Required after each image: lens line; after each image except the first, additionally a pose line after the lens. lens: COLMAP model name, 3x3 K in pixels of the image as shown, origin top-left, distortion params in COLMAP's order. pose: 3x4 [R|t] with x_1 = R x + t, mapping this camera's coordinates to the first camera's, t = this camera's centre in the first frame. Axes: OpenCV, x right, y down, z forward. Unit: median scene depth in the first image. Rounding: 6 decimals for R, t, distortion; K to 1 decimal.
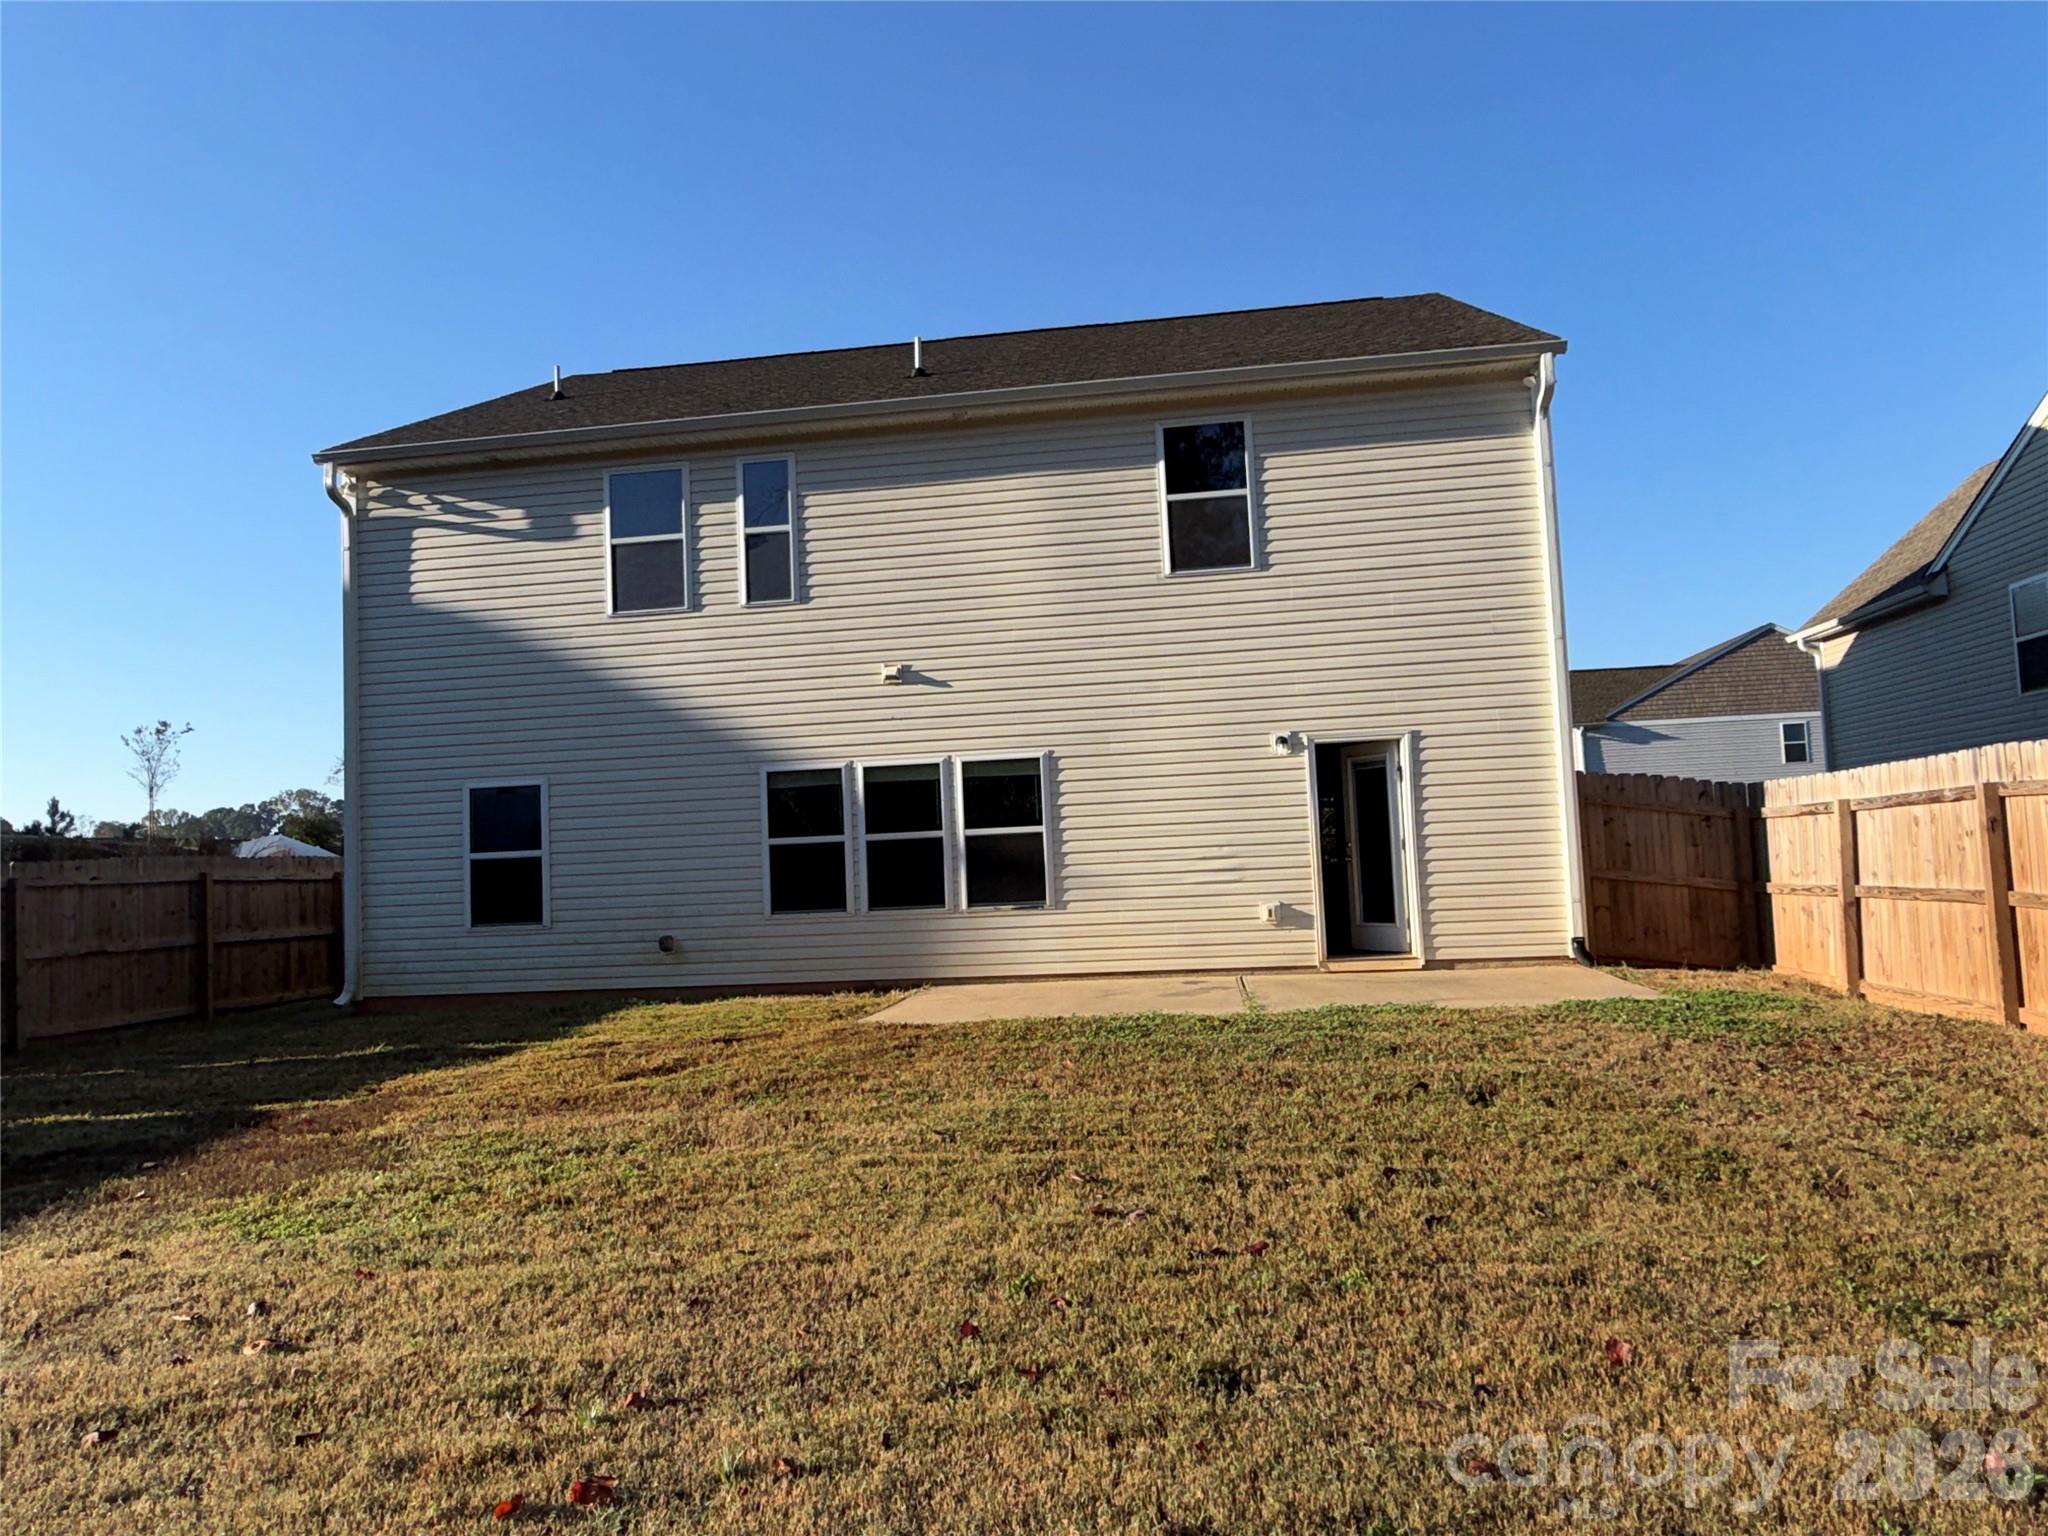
lens RADIAL K [[1399.8, 0, 1025.9], [0, 1399.8, 777.1], [0, 0, 1]] dist [0.009732, 0.000490]
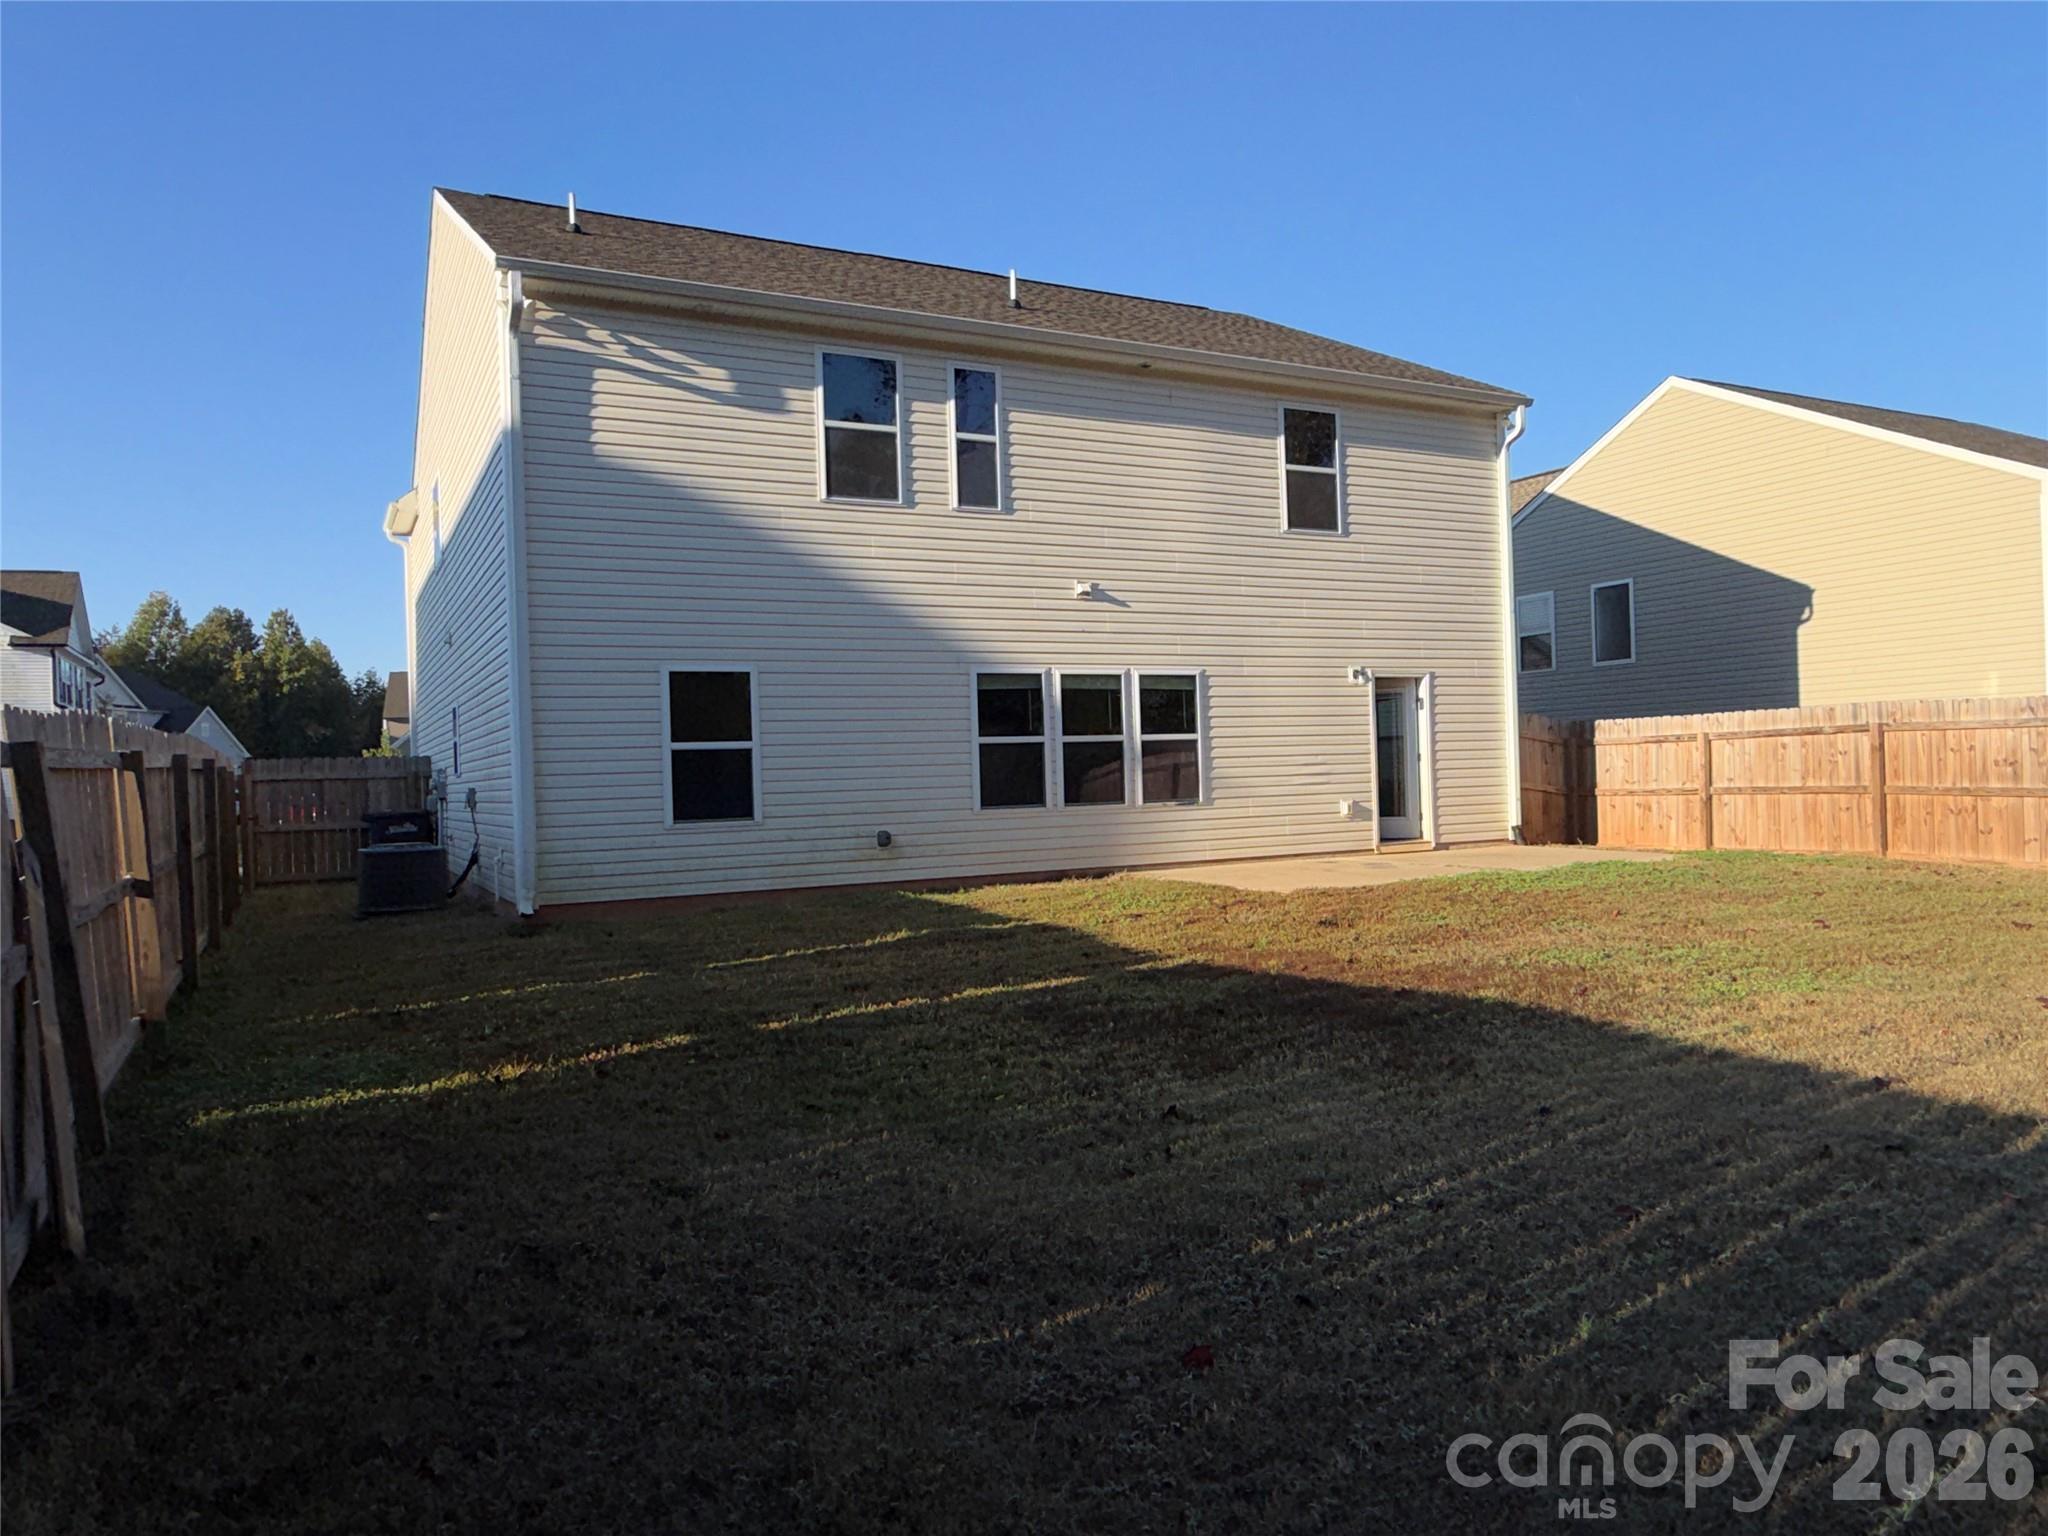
lens RADIAL K [[1399.8, 0, 1038.2], [0, 1399.8, 767.7], [0, 0, 1]] dist [0.009732, 0.000490]
pose [[0.807758, 0.021159, 0.589135, -0.764847], [-0.042978, 0.998810, 0.023055, 0.040988], [-0.587946, -0.043943, 0.807706, 0.133134]]
